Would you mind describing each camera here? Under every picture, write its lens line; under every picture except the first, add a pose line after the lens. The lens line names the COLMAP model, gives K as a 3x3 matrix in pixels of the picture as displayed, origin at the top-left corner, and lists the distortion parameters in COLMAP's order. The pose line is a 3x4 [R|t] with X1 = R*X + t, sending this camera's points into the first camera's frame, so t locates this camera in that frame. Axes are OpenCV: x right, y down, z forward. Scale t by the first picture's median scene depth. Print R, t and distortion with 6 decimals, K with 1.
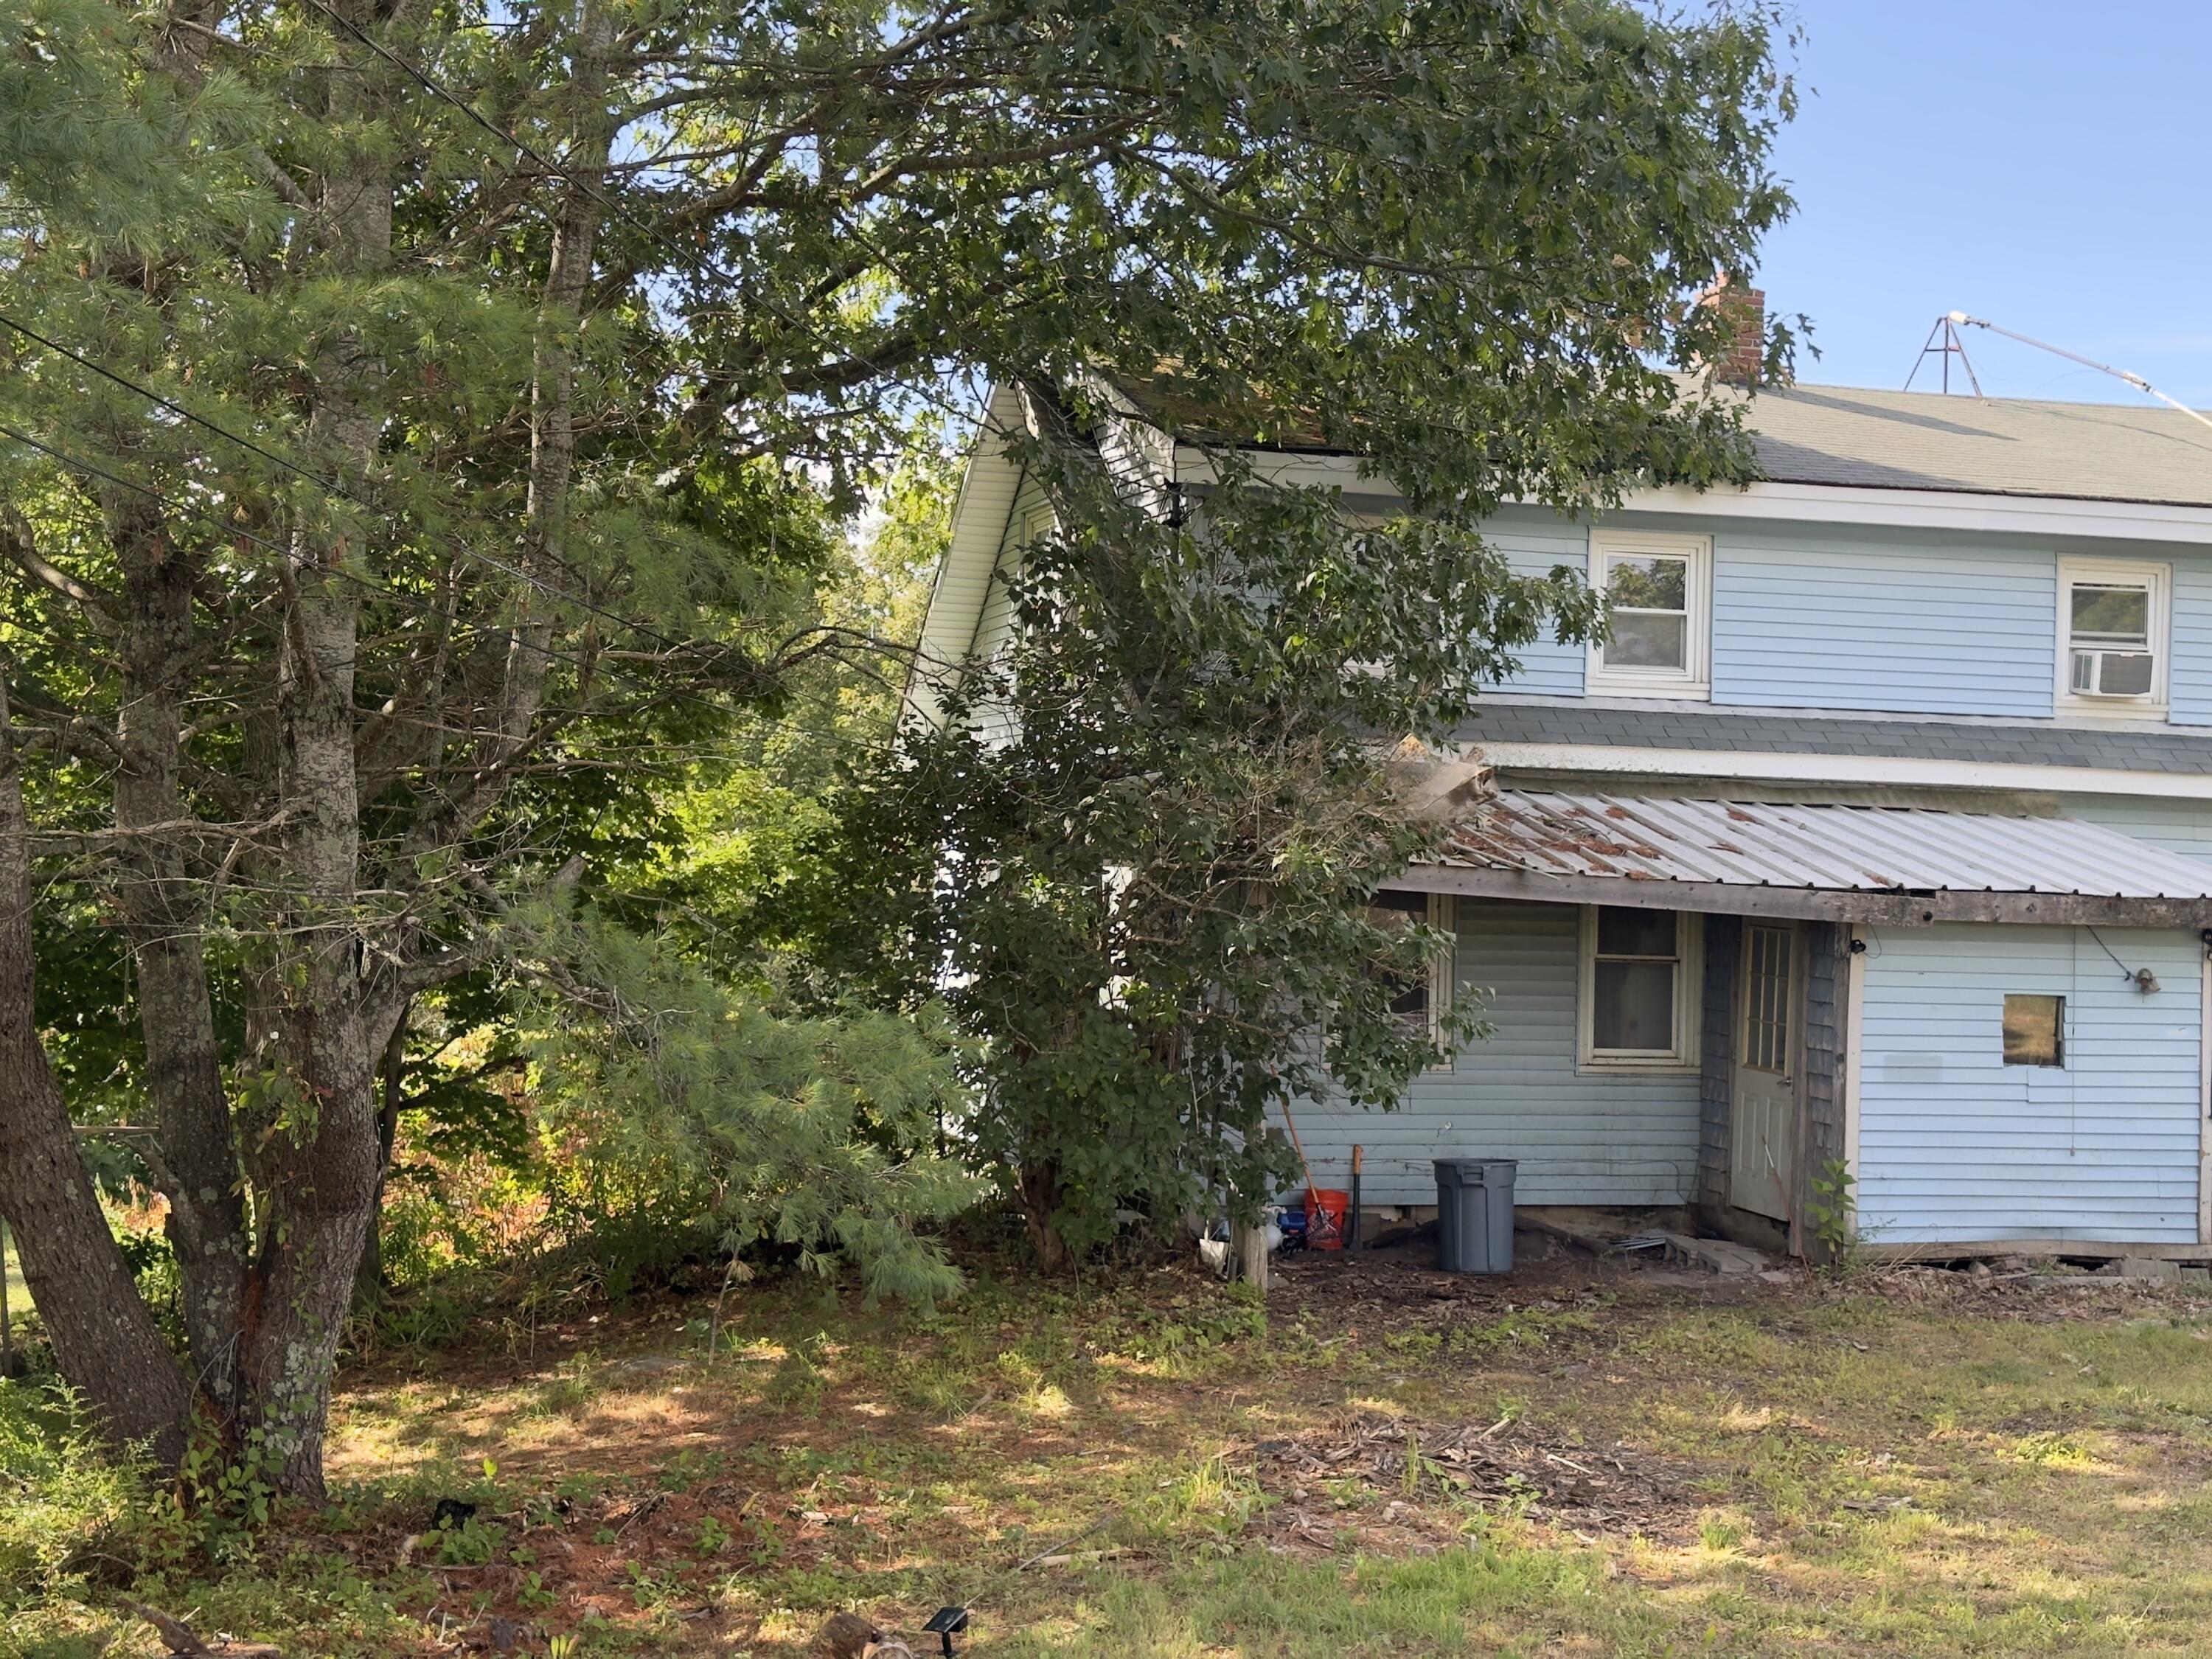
lens RADIAL K [[3132.6, 0, 1106.0], [0, 3132.6, 829.5], [0, 0, 1]] dist [0.156881, -0.136524]
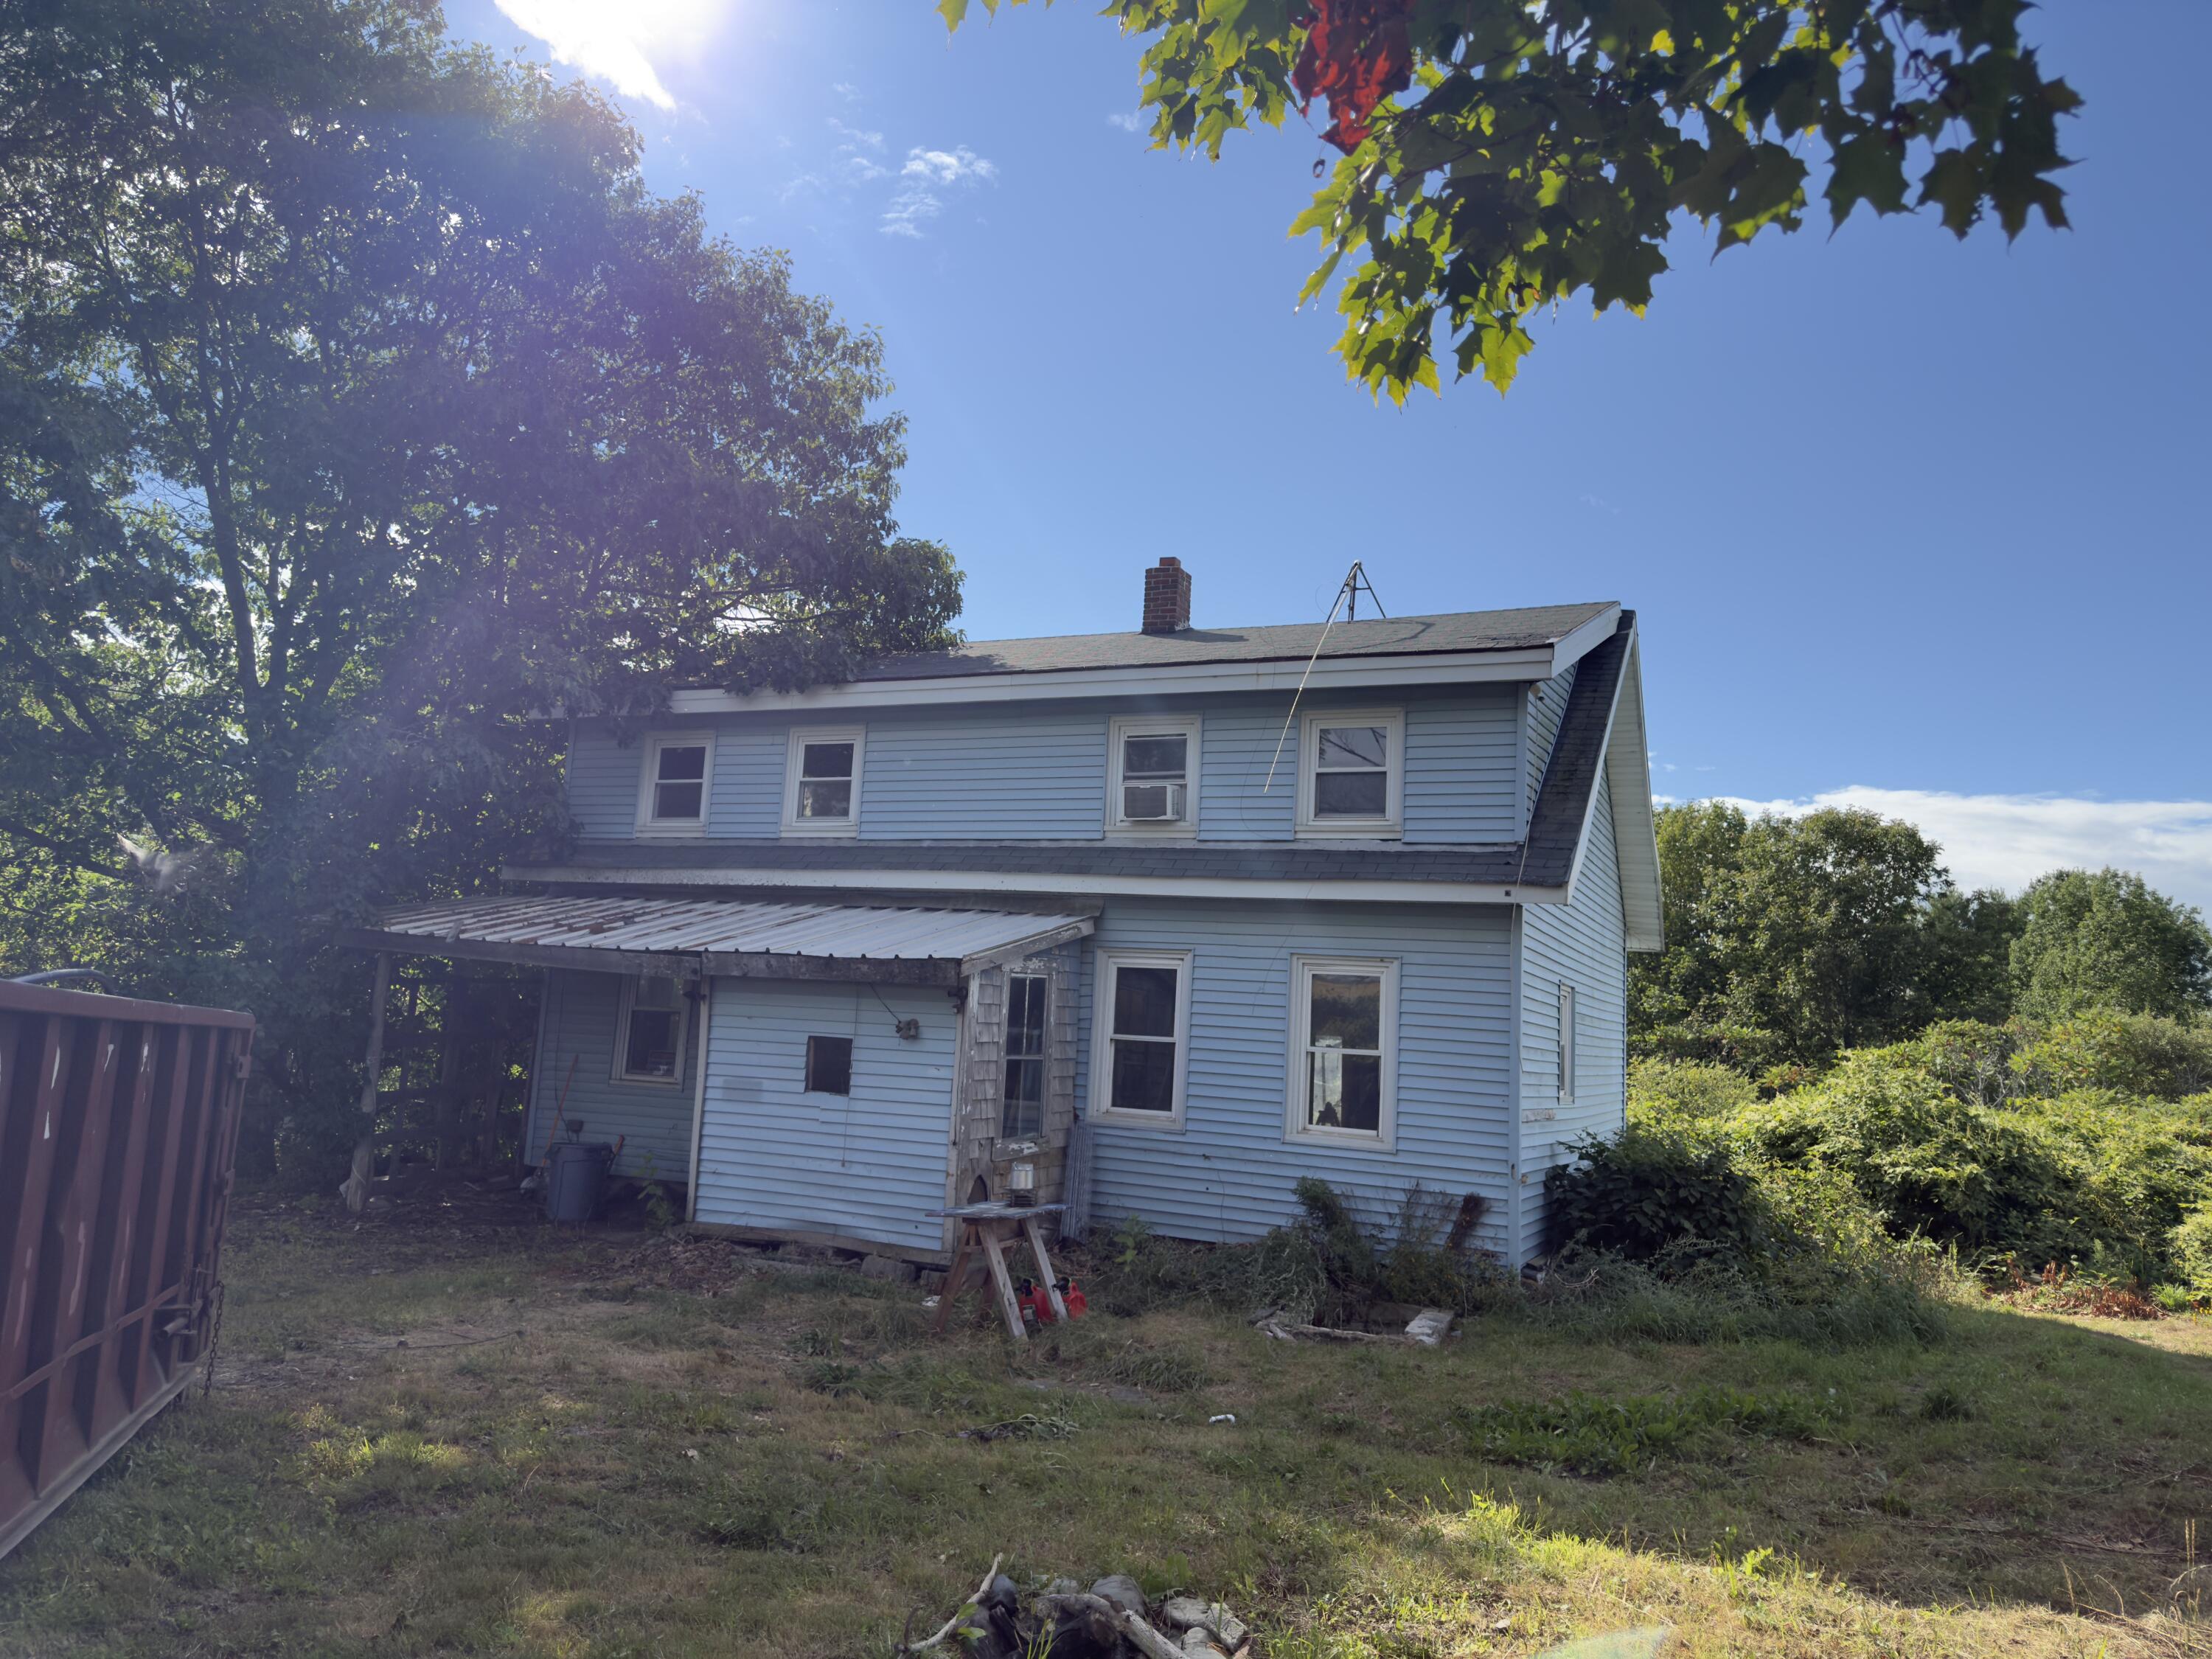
lens RADIAL K [[1566.3, 0, 1106.1], [0, 1566.3, 829.2], [0, 0, 1]] dist [0.186509, -0.405143]
pose [[0.742997, -0.067084, -0.665924, 0.808434], [-0.024964, 0.991494, -0.127736, 0.047211], [0.668829, 0.111532, 0.735003, 0.589349]]
